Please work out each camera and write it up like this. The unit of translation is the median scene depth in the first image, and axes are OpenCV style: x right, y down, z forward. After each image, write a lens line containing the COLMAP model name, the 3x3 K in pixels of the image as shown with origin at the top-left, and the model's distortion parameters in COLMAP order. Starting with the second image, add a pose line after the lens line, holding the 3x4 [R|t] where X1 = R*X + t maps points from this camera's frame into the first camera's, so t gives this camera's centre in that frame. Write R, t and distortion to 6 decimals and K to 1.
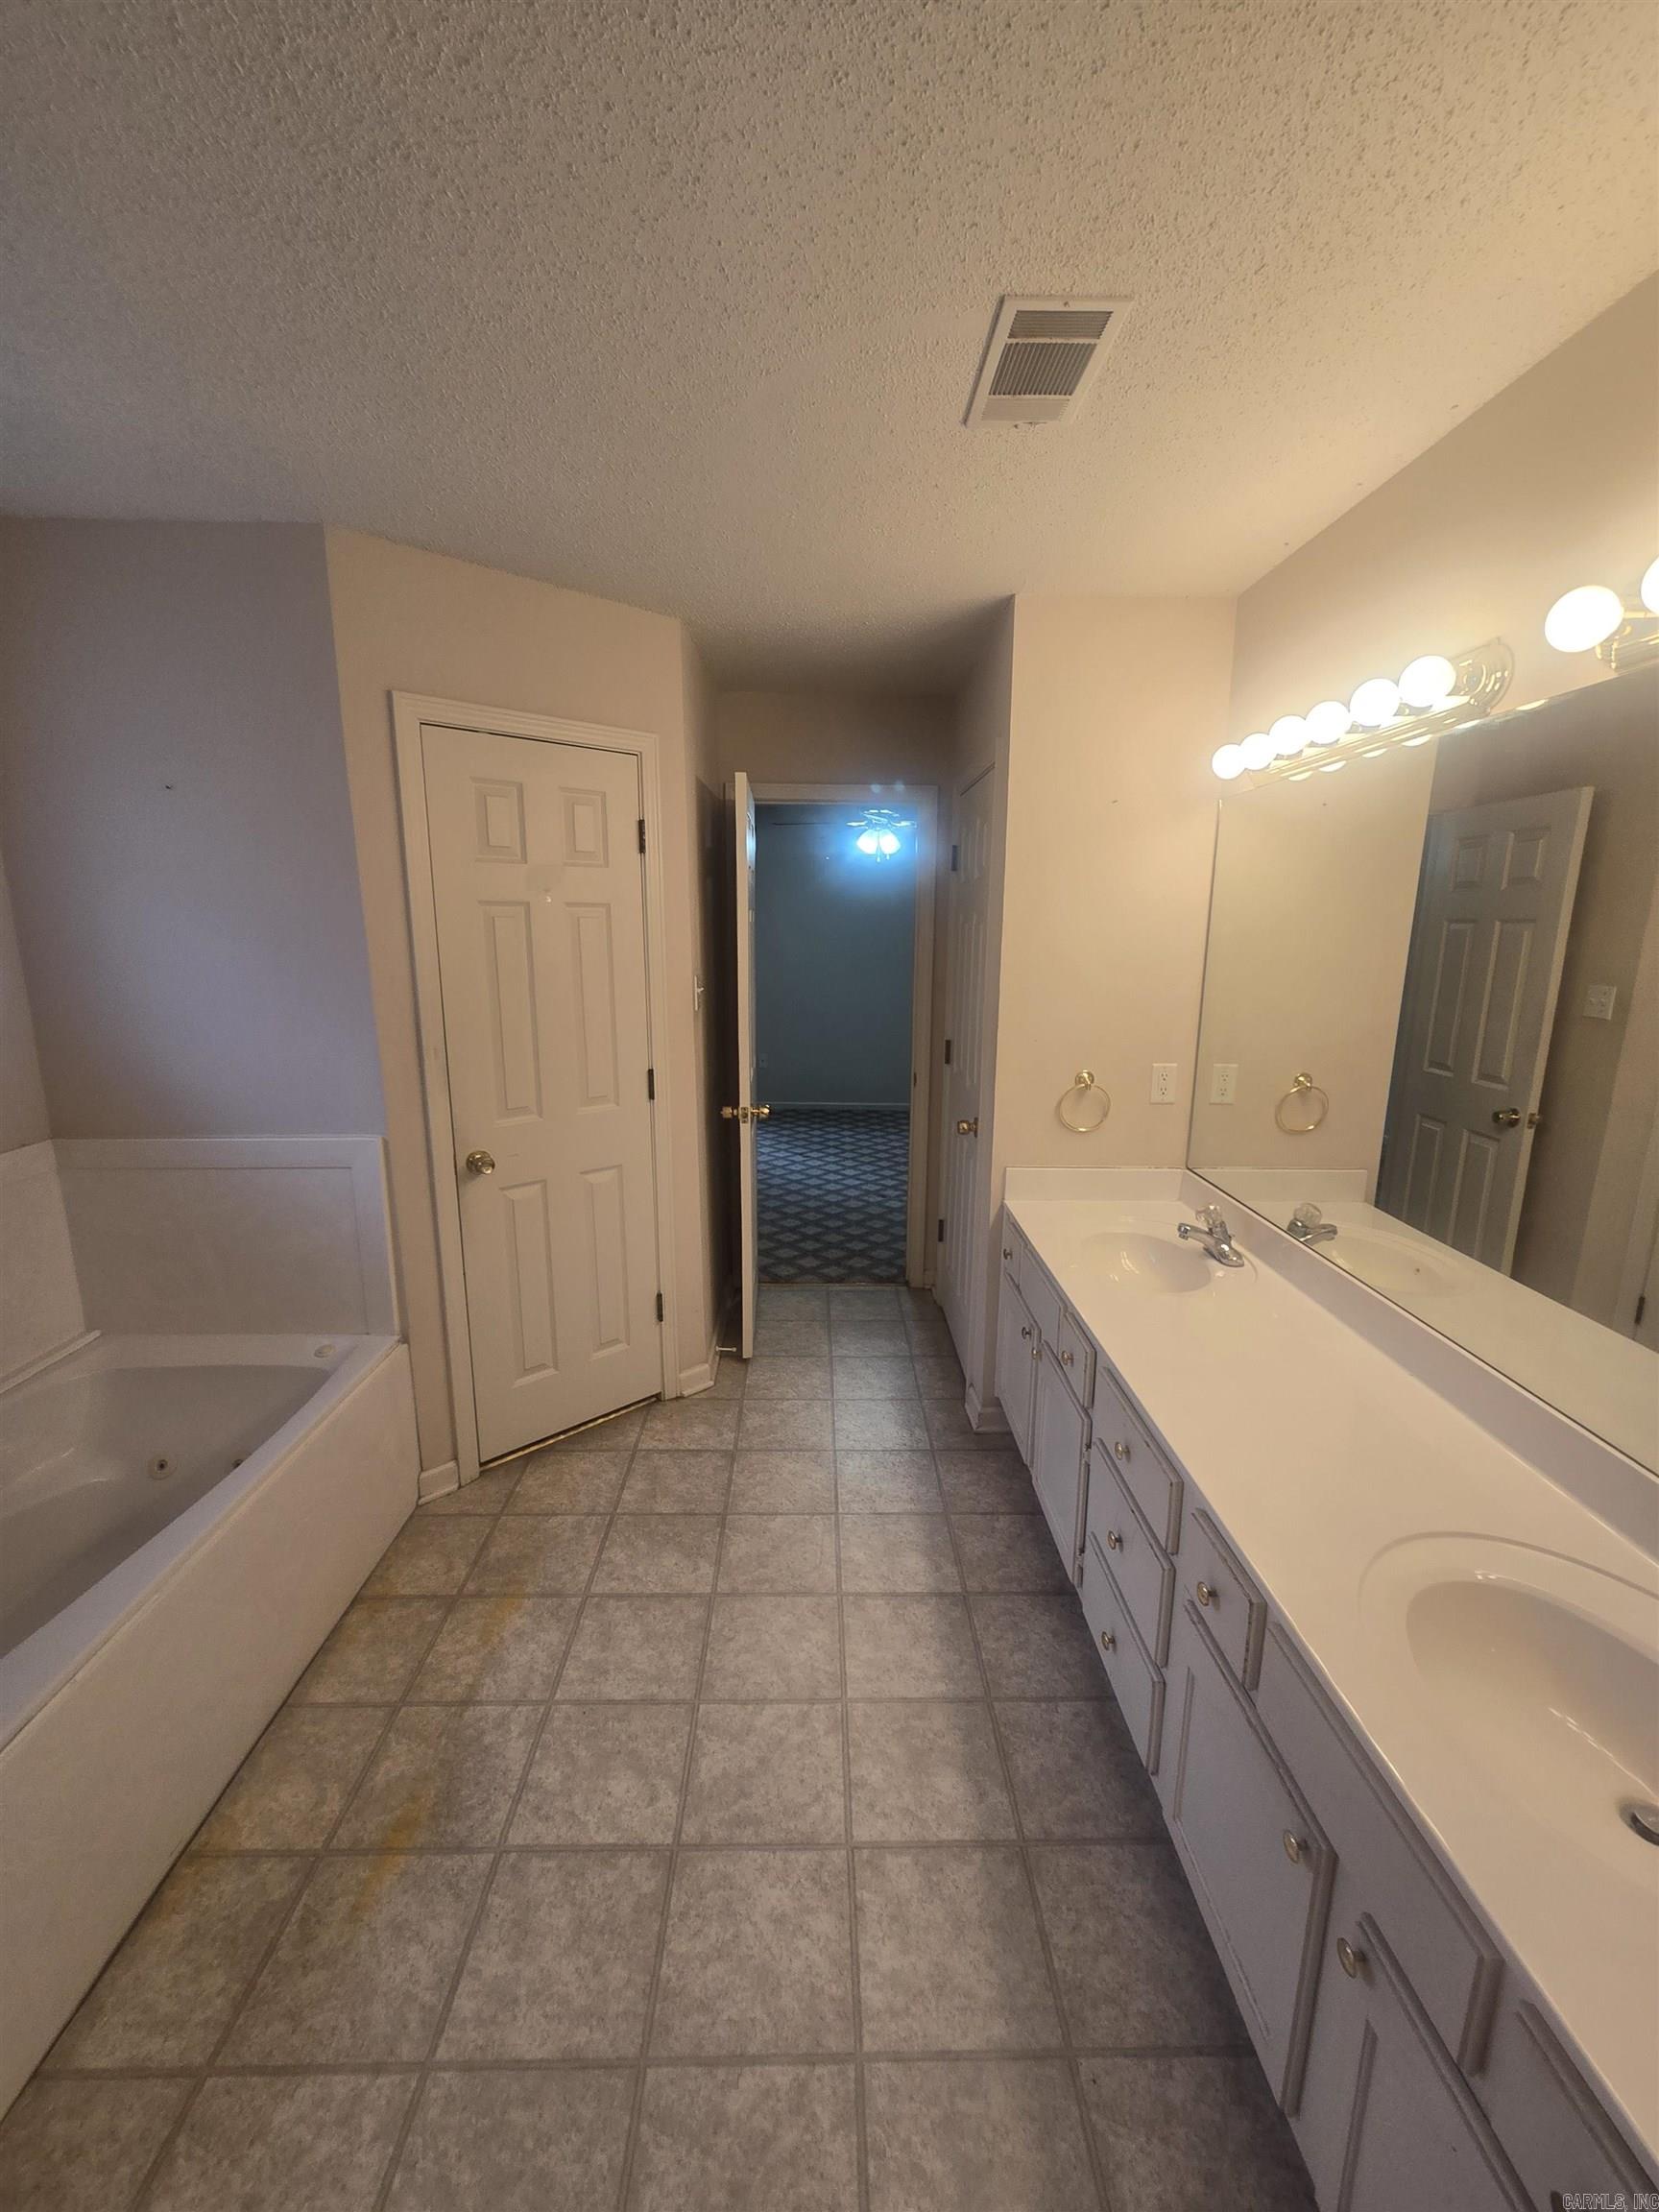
lens RADIAL K [[903.5, 0, 840.2], [0, 903.5, 1117.1], [0, 0, 1]] dist [0.000573, -0.000660]
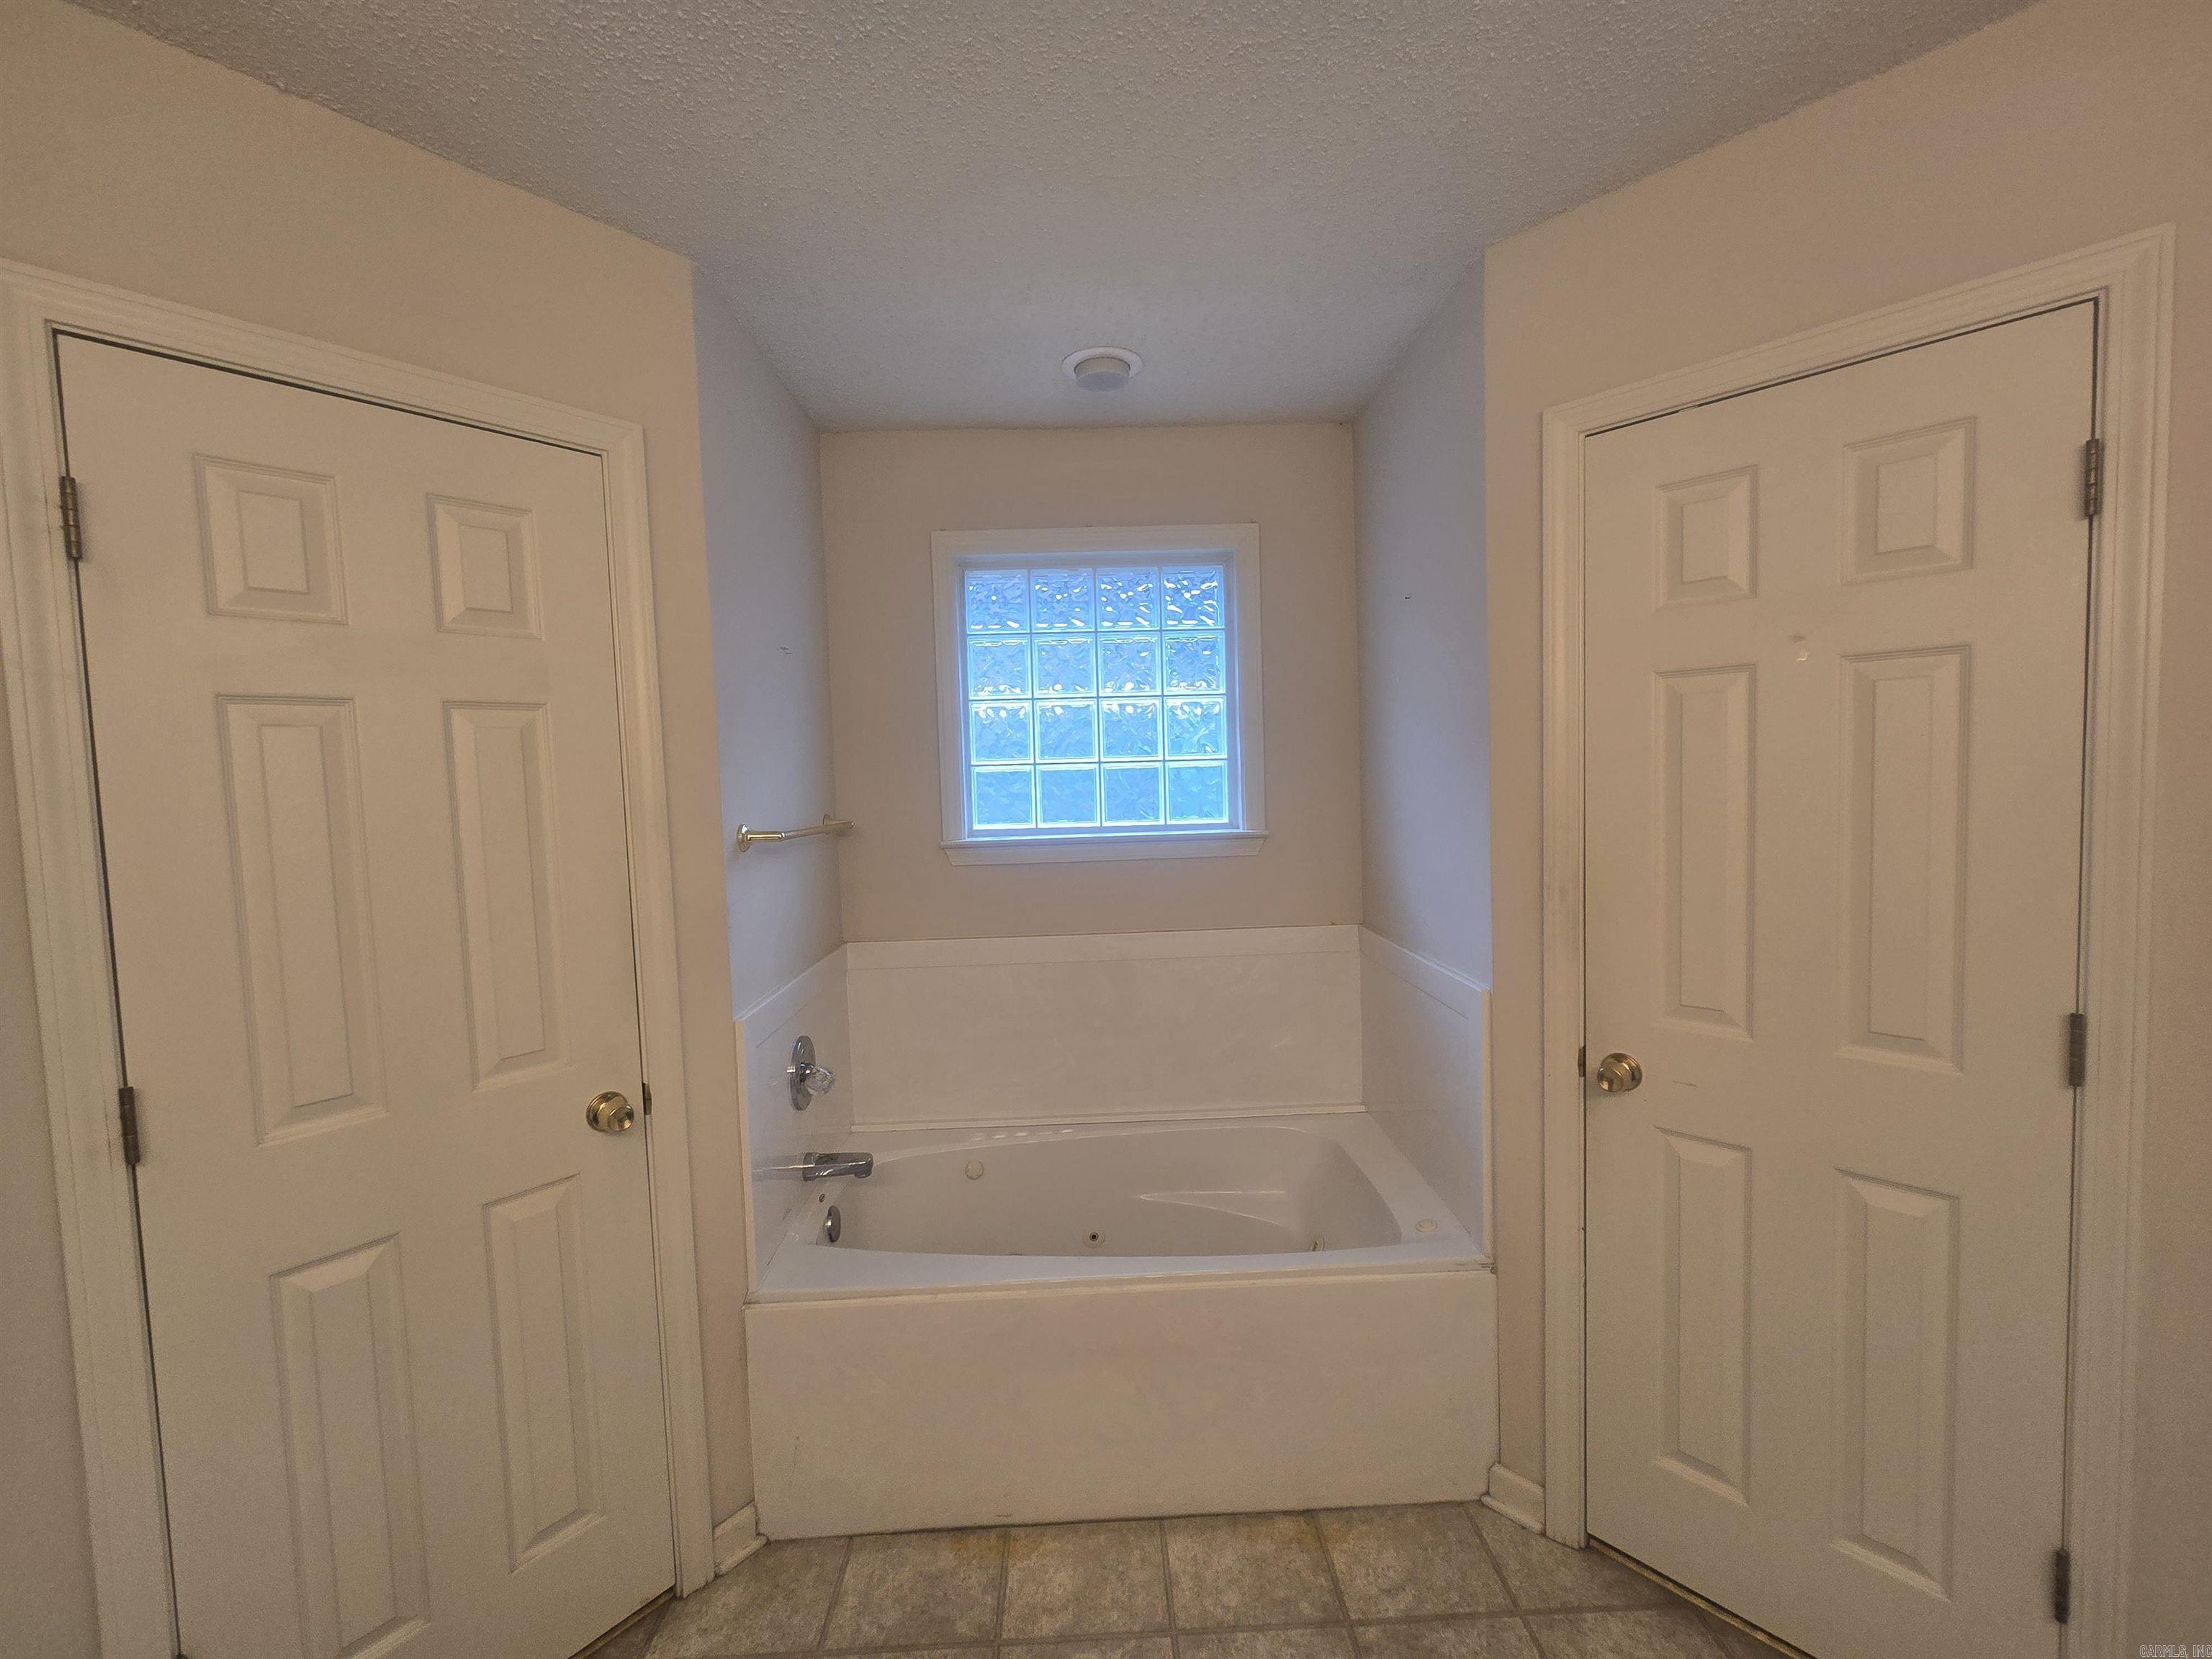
lens RADIAL K [[903.5, 0, 1101.9], [0, 903.5, 824.8], [0, 0, 1]] dist [0.000573, -0.000660]
pose [[0.001369, 0.049038, -0.998796, 0.358117], [-0.183299, 0.981887, 0.047956, -0.130734], [0.983056, 0.183012, 0.010333, 0.900572]]
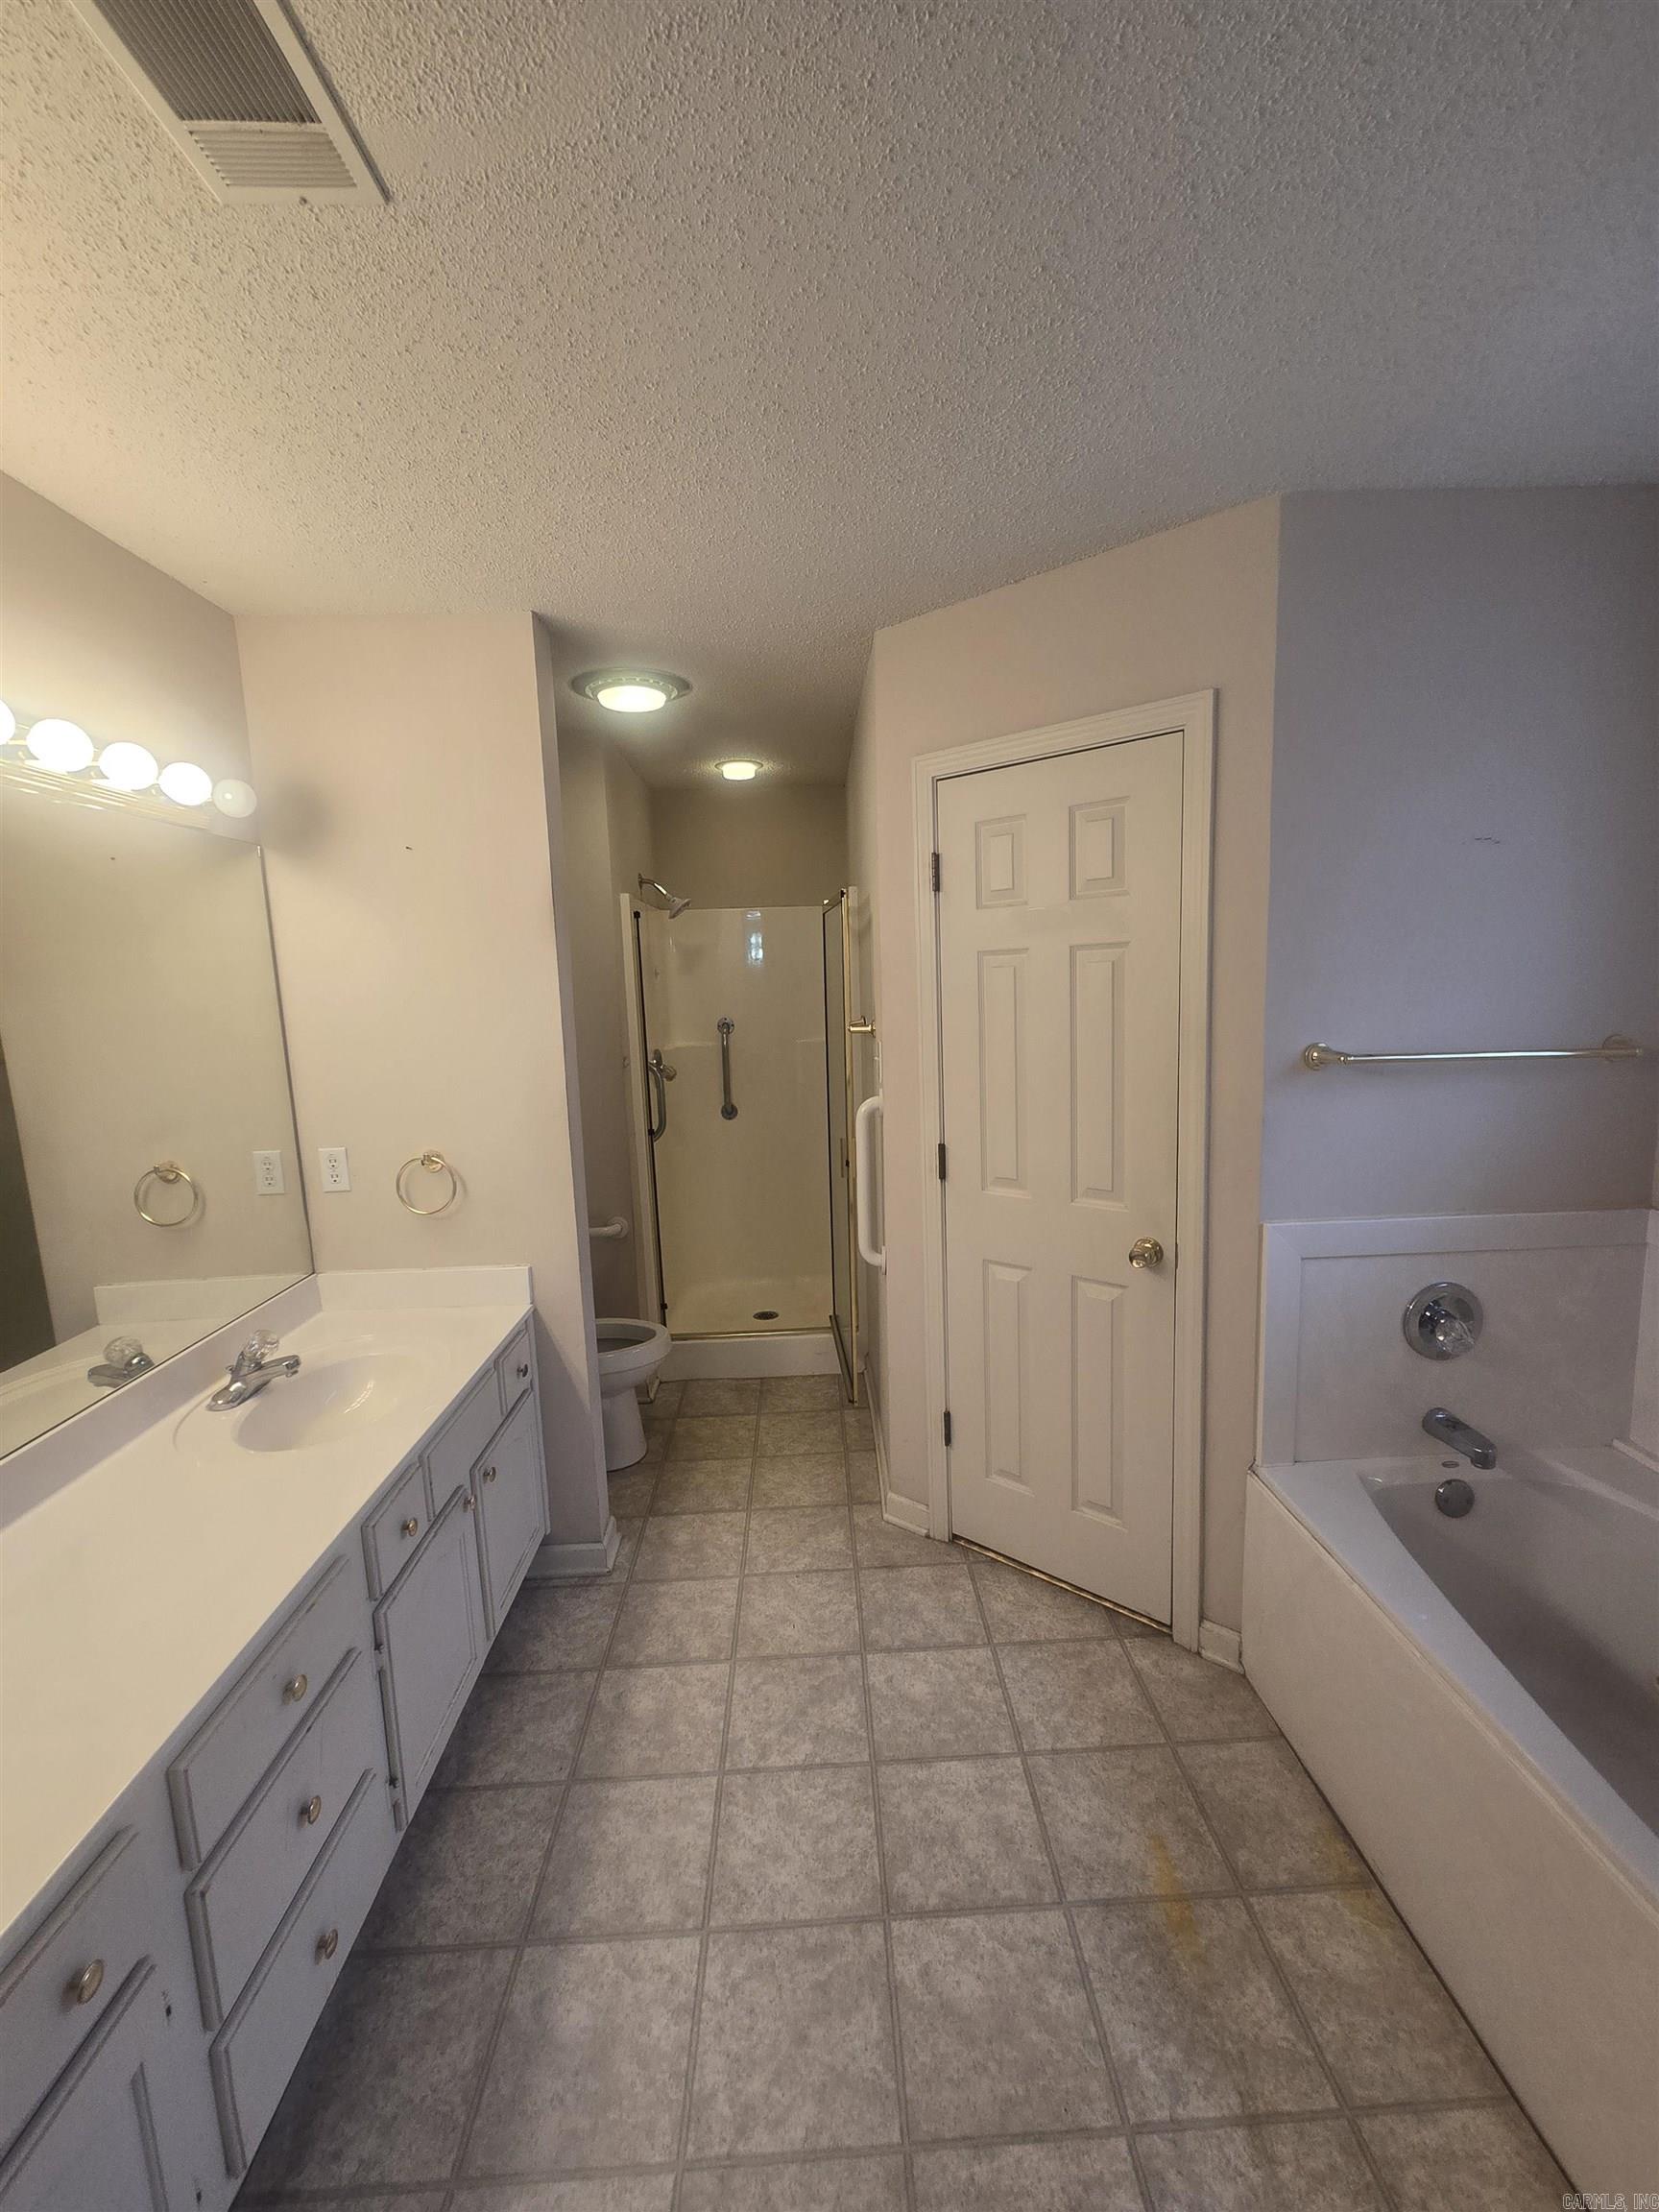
lens RADIAL K [[903.5, 0, 836.3], [0, 903.5, 1111.6], [0, 0, 1]] dist [0.000573, -0.000660]
pose [[-0.999580, 0.028954, -0.001267, -0.148166], [0.026667, 0.935991, 0.351012, -0.328192], [0.011350, 0.350830, -0.936370, 1.554000]]
